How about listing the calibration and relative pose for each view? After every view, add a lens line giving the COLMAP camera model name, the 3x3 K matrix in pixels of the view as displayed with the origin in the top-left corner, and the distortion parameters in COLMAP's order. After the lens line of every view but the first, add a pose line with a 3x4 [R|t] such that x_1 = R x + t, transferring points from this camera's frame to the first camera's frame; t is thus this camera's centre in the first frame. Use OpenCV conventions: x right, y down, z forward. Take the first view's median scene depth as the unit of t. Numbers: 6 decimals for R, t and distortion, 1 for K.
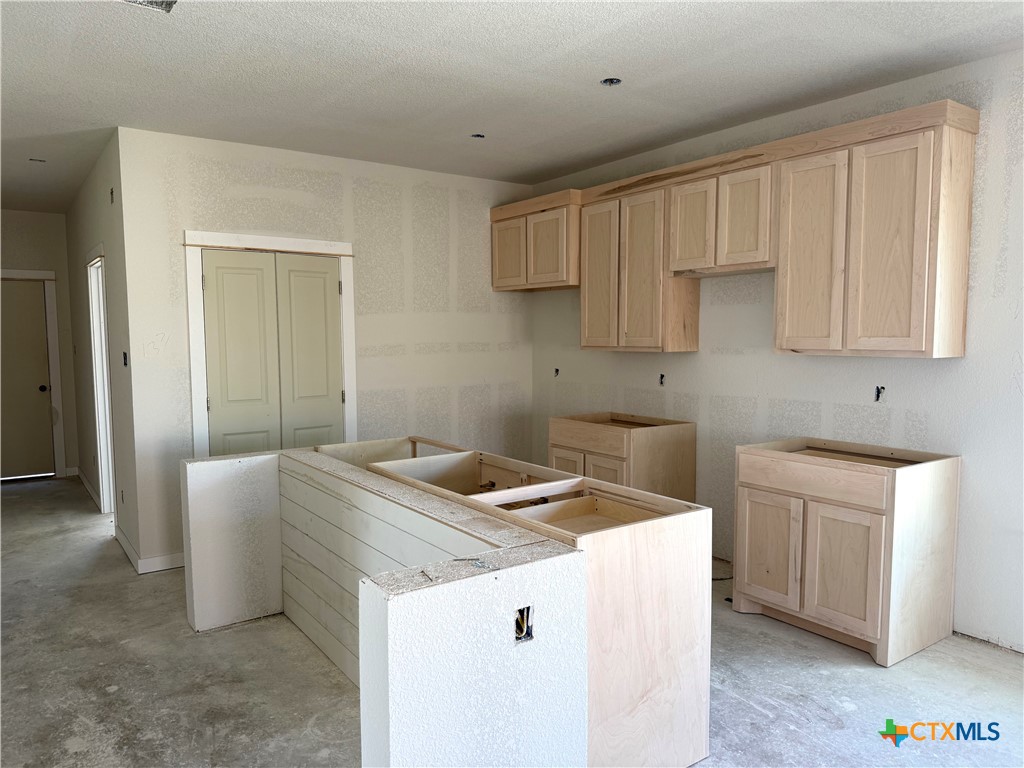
lens RADIAL K [[738.4, 0, 511.1], [0, 738.4, 391.2], [0, 0, 1]] dist [0.057908, -0.091101]
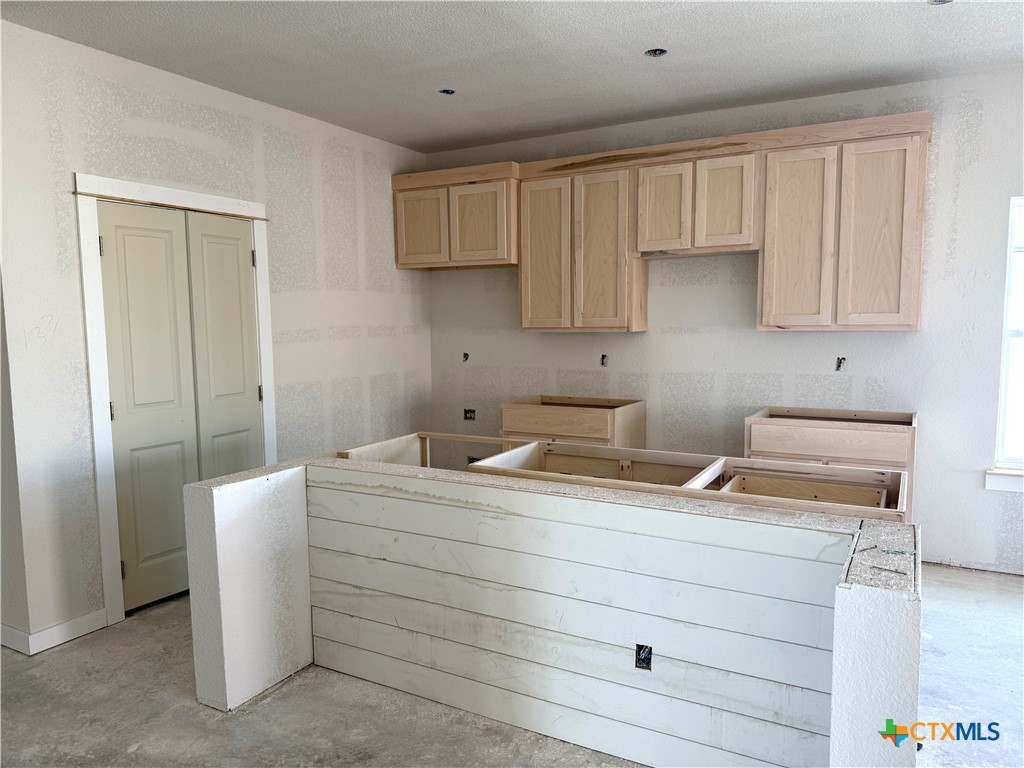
lens RADIAL K [[738.4, 0, 501.3], [0, 738.4, 390.3], [0, 0, 1]] dist [0.057908, -0.091101]
pose [[0.897460, -0.048712, 0.438397, -0.404544], [0.042045, 0.998805, 0.024910, -0.005627], [-0.439087, -0.003924, 0.898436, 0.171522]]
